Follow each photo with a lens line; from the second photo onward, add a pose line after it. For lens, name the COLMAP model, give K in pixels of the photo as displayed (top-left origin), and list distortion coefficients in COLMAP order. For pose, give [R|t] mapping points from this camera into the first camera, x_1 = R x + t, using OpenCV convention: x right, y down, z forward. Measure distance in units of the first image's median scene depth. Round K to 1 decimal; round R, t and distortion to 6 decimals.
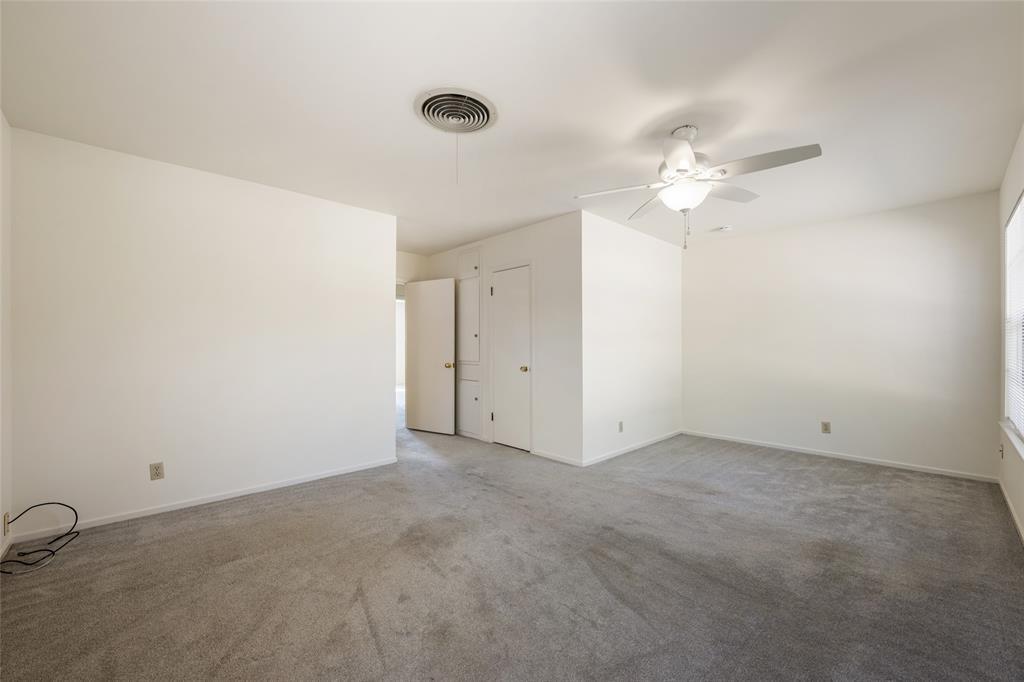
lens RADIAL K [[404.5, 0, 514.2], [0, 404.5, 341.1], [0, 0, 1]] dist [-0.002009, 0.000571]
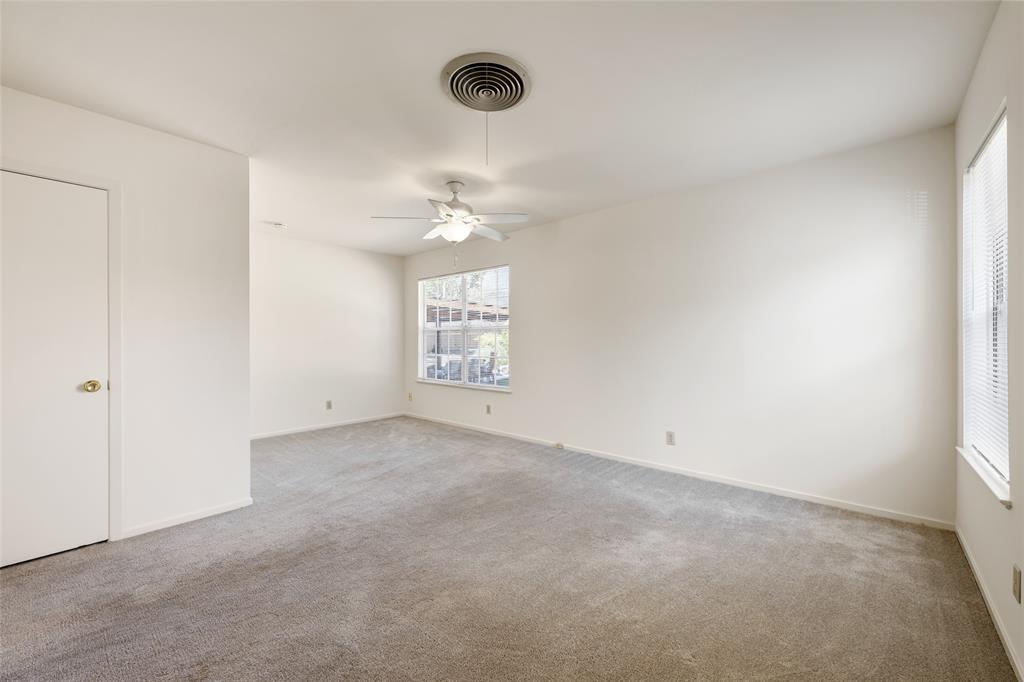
lens RADIAL K [[404.5, 0, 516.5], [0, 404.5, 341.6], [0, 0, 1]] dist [-0.002009, 0.000571]
pose [[-0.098662, -0.001170, 0.995120, -0.716793], [-0.010445, 0.999945, 0.000140, 0.008778], [-0.995066, -0.010380, -0.098669, 0.689777]]
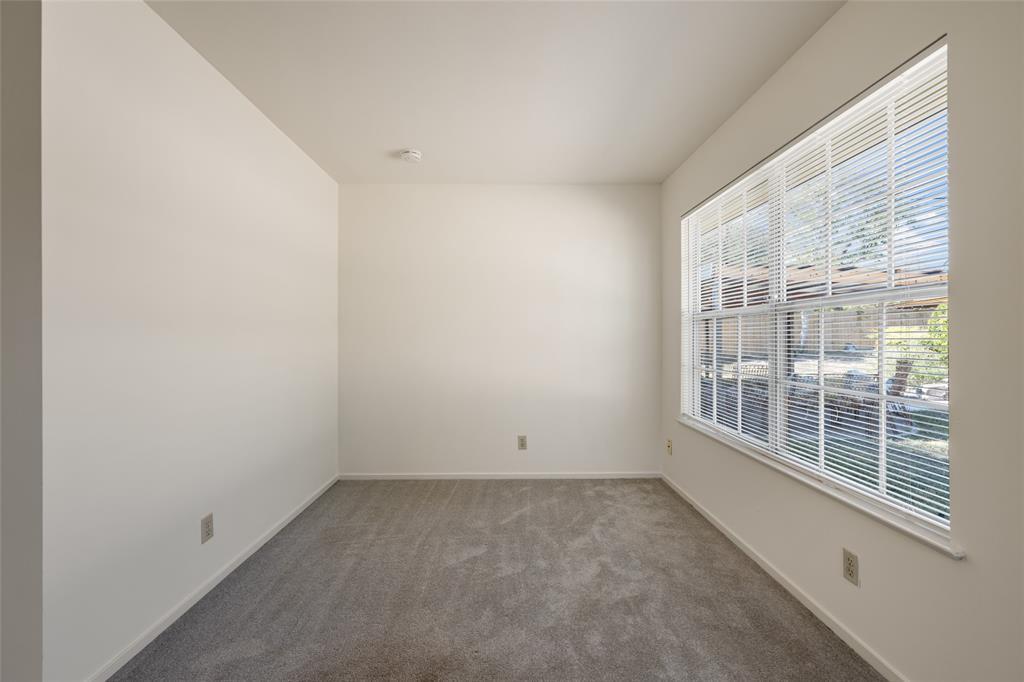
lens RADIAL K [[404.5, 0, 508.3], [0, 404.5, 336.8], [0, 0, 1]] dist [-0.002009, 0.000571]
pose [[0.678584, -0.000025, 0.734523, 0.215539], [-0.002852, 0.999992, 0.002669, 0.004160], [-0.734517, -0.003906, 0.678579, 0.616308]]
